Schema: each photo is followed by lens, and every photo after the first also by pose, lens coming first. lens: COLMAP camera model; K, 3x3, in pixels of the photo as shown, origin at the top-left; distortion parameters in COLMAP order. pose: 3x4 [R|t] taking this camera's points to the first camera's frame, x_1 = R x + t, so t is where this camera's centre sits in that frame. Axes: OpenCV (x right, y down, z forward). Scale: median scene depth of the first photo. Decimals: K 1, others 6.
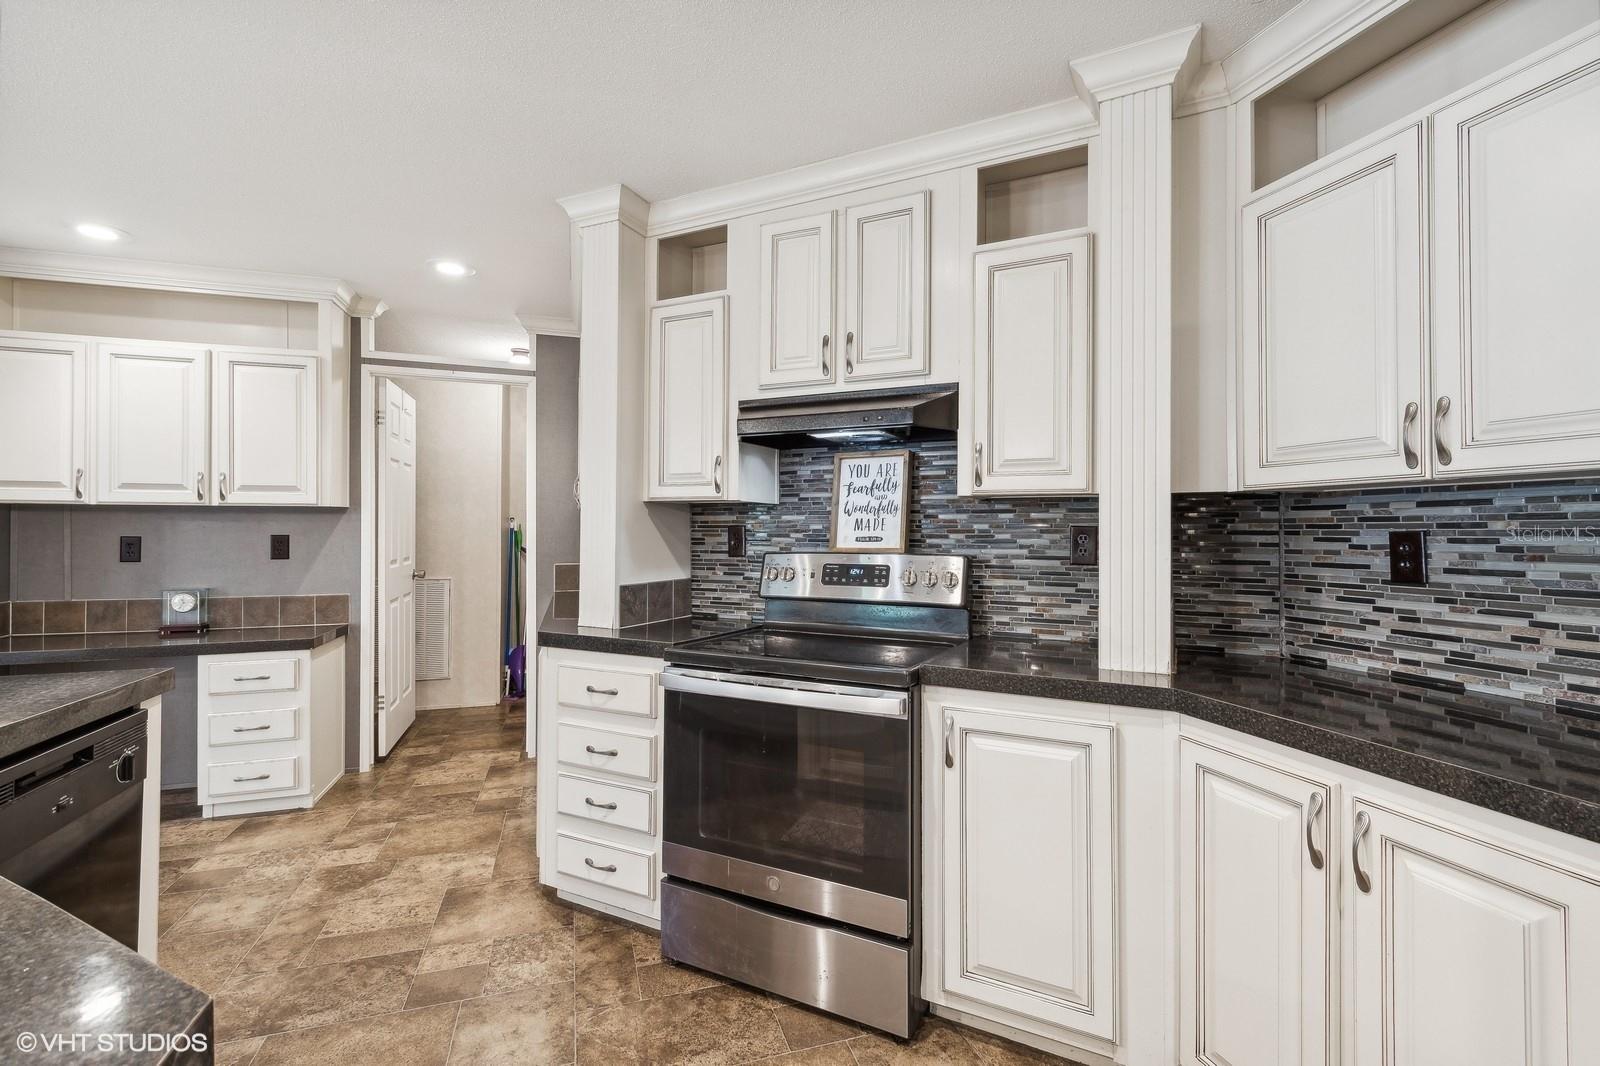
lens RADIAL K [[713.4, 0, 819.5], [0, 713.4, 519.8], [0, 0, 1]] dist [0.003294, -0.002548]
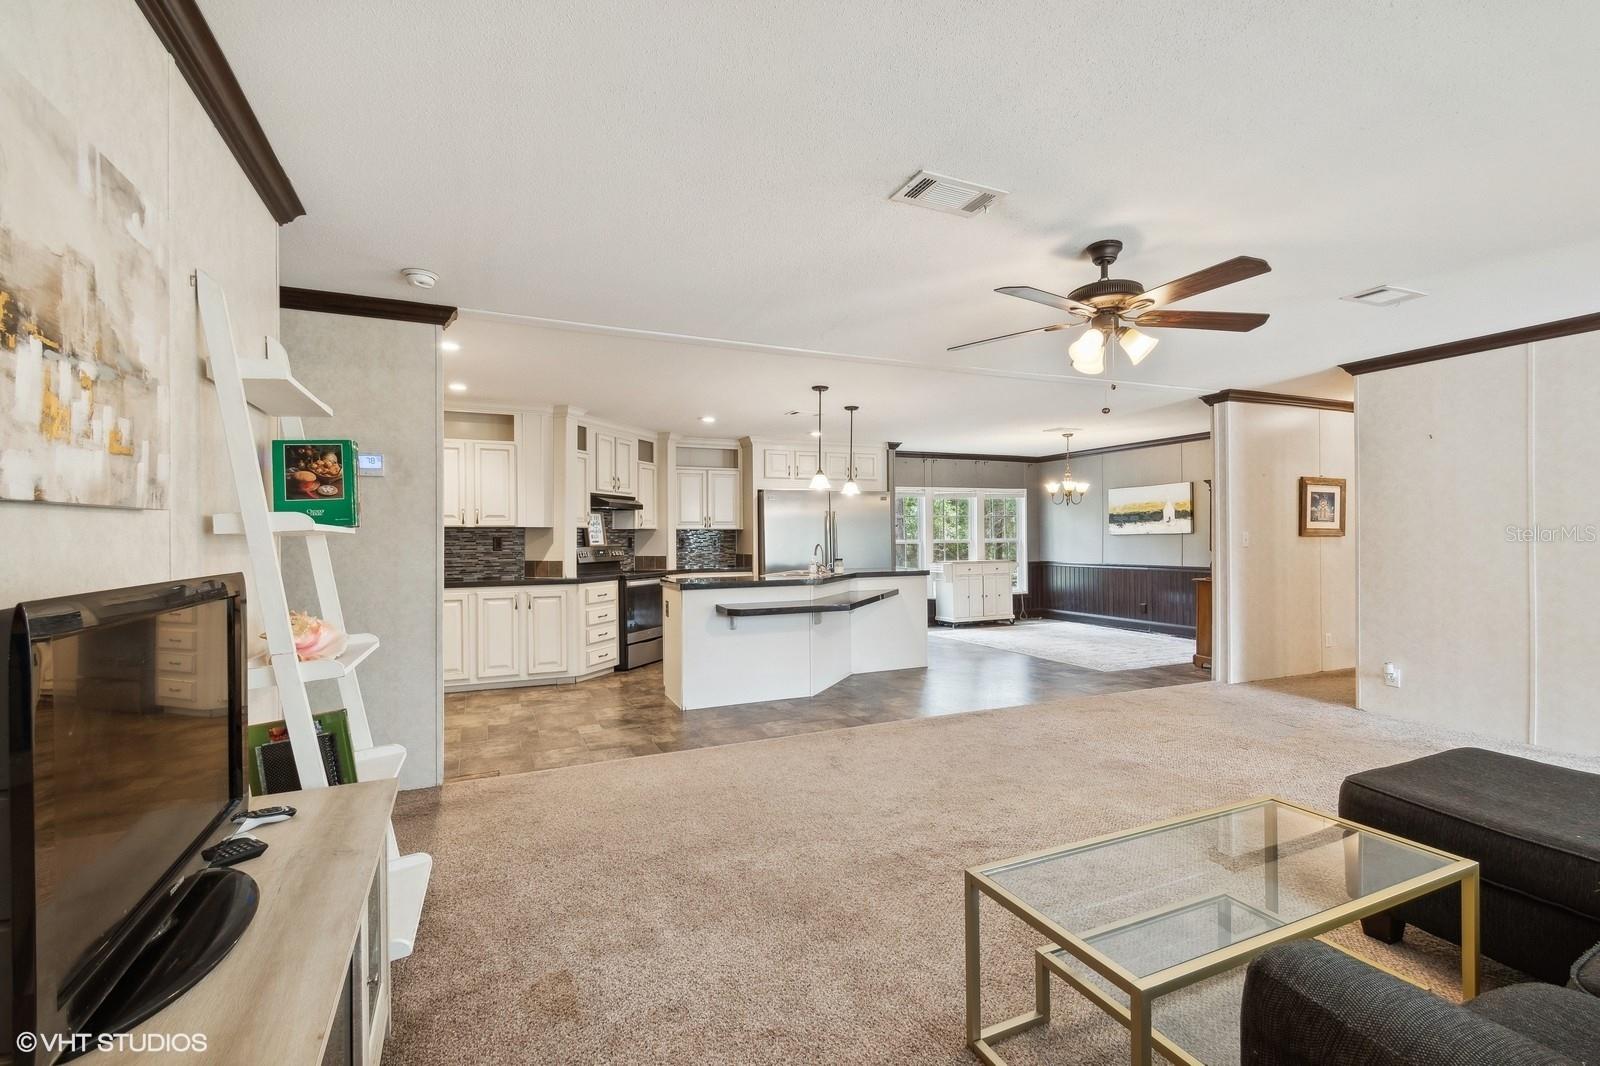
lens RADIAL K [[713.4, 0, 798.3], [0, 713.4, 541.8], [0, 0, 1]] dist [0.003294, -0.002548]
pose [[-0.102960, -0.007065, 0.994660, -2.360188], [-0.006110, 0.999960, 0.006470, 0.002847], [-0.994667, -0.005411, -0.102999, 0.375140]]
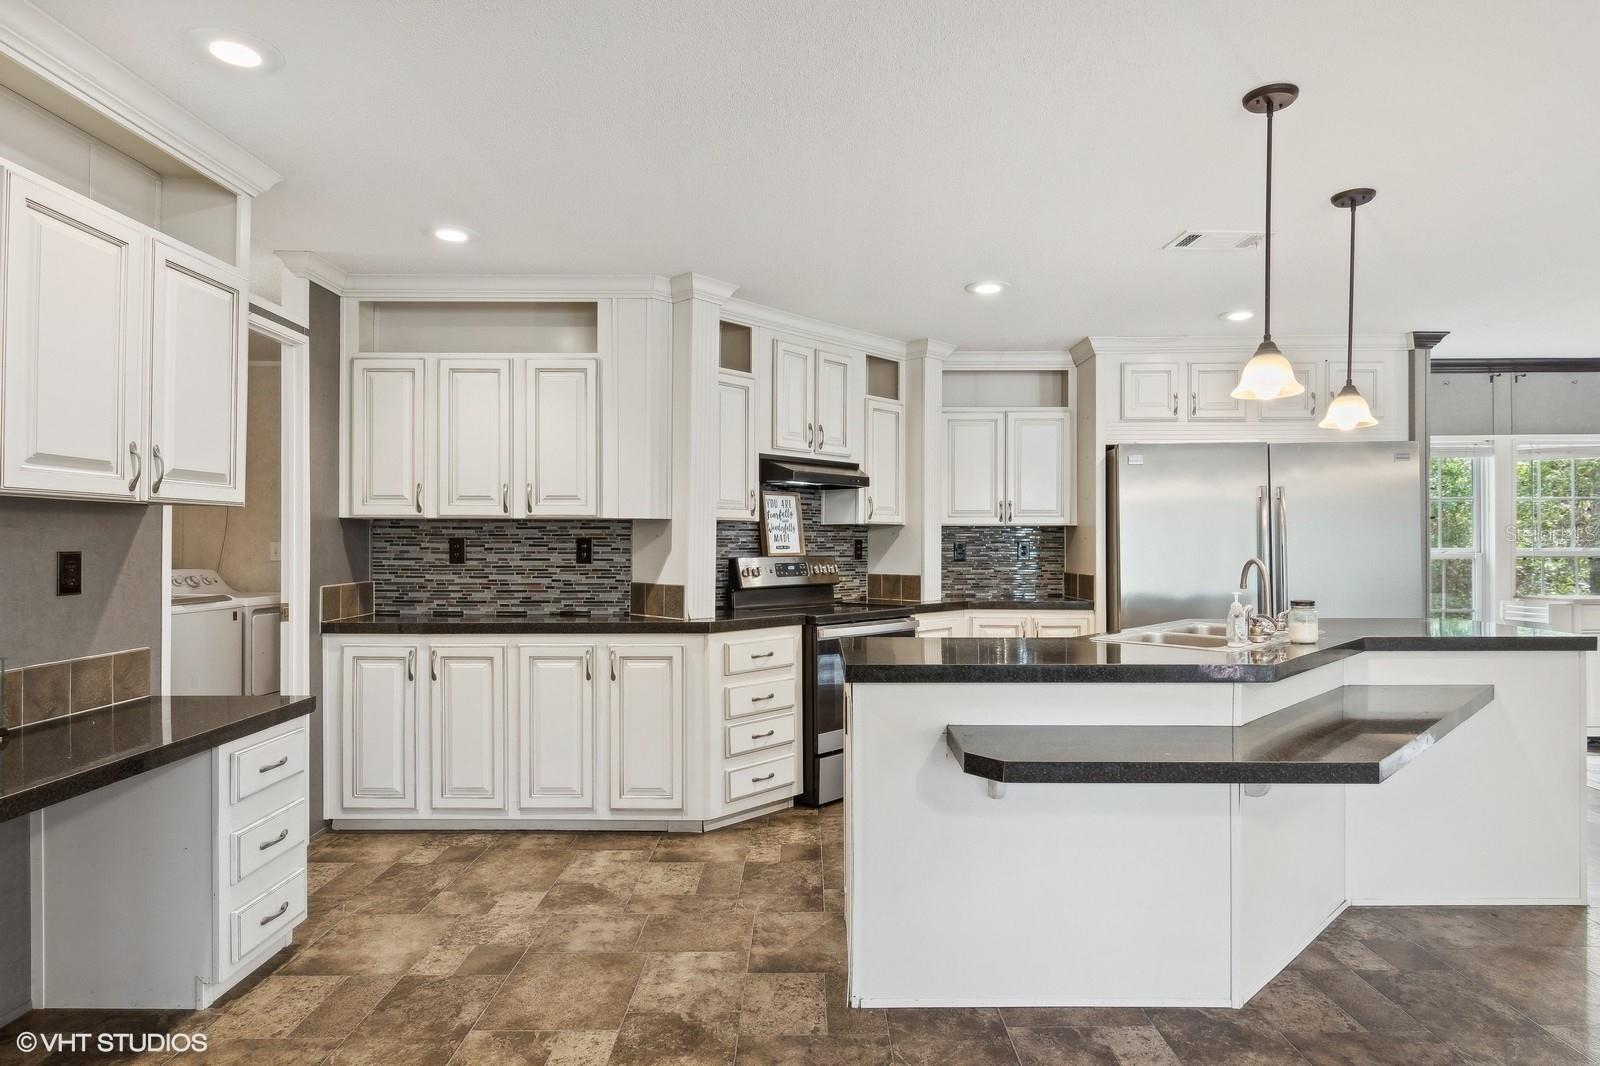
lens RADIAL K [[888.8, 0, 804.8], [0, 888.8, 543.3], [0, 0, 1]] dist [0.001899, -0.000752]
pose [[0.305839, -0.000657, 0.952083, -1.432930], [-0.010516, 0.999936, 0.004068, 0.007589], [-0.952025, -0.011256, 0.305813, 0.280346]]
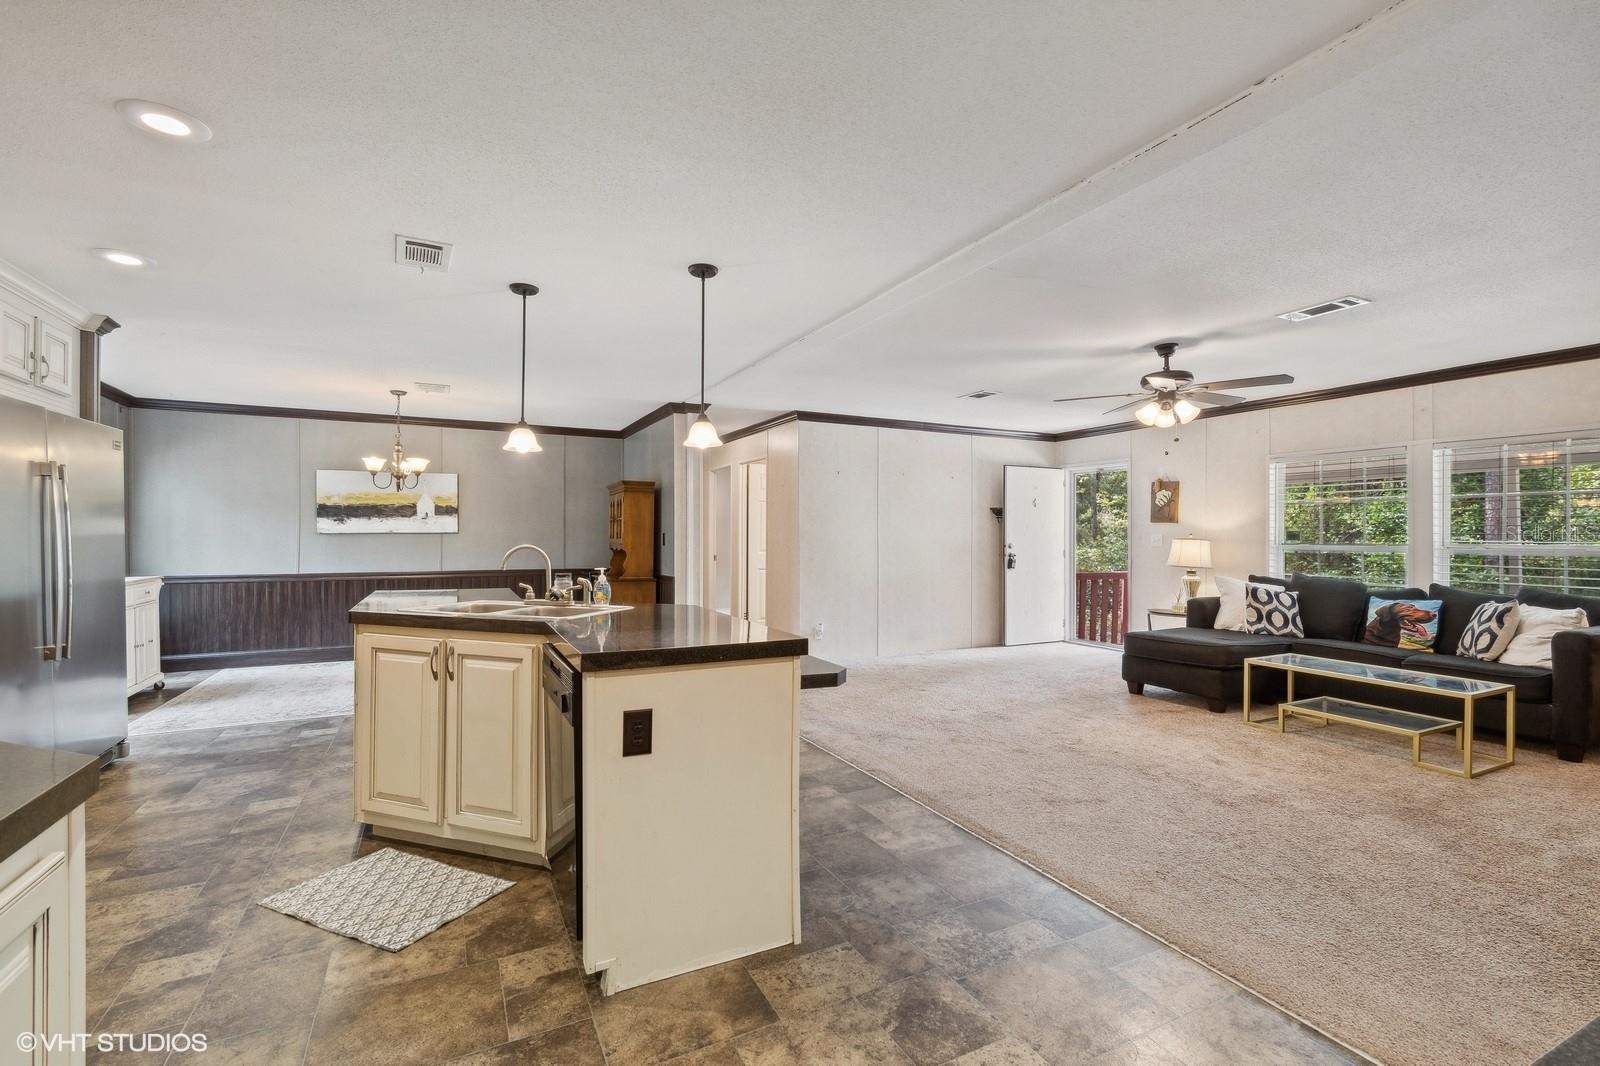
lens RADIAL K [[713.4, 0, 803.4], [0, 713.4, 536.6], [0, 0, 1]] dist [0.003294, -0.002548]
pose [[-0.988379, -0.003028, -0.151977, -0.600565], [-0.001104, 0.999918, -0.012740, 0.020761], [0.152003, -0.012425, -0.988302, 1.157907]]
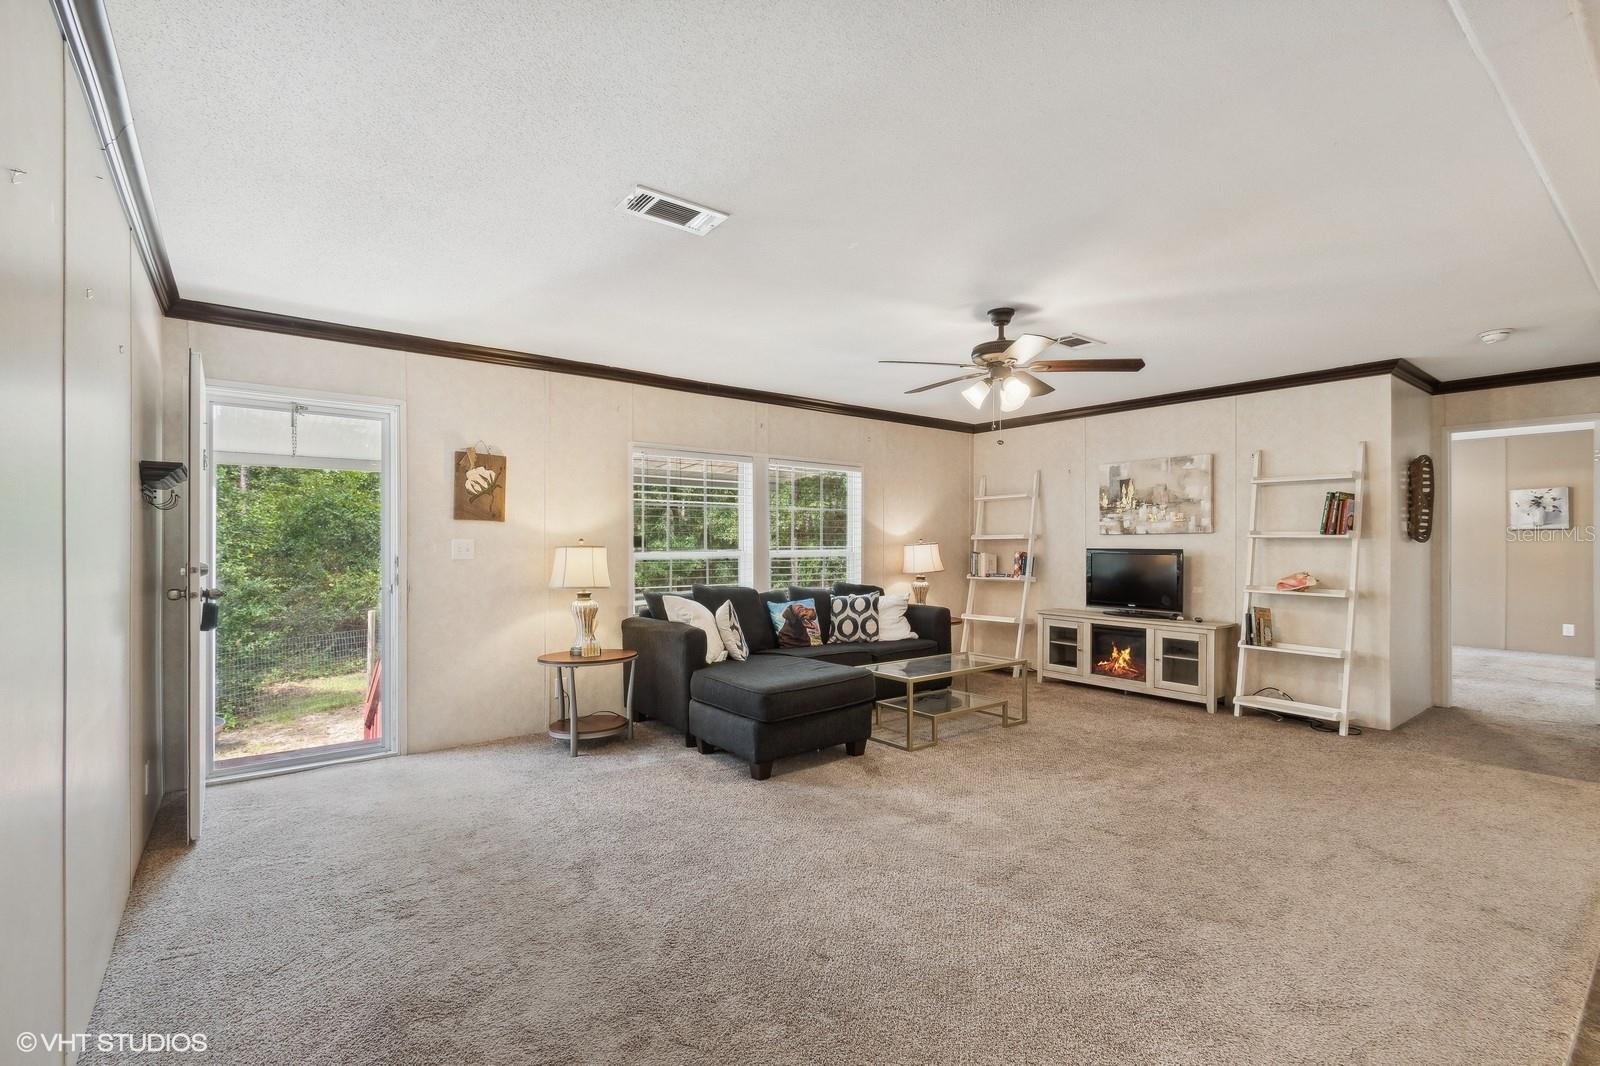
lens RADIAL K [[713.4, 0, 810.9], [0, 713.4, 543.1], [0, 0, 1]] dist [0.003294, -0.002548]
pose [[0.344867, 0.001316, -0.938651, -0.547188], [0.012790, 0.999900, 0.006101, -0.009887], [0.938564, -0.014109, 0.344816, -0.780057]]
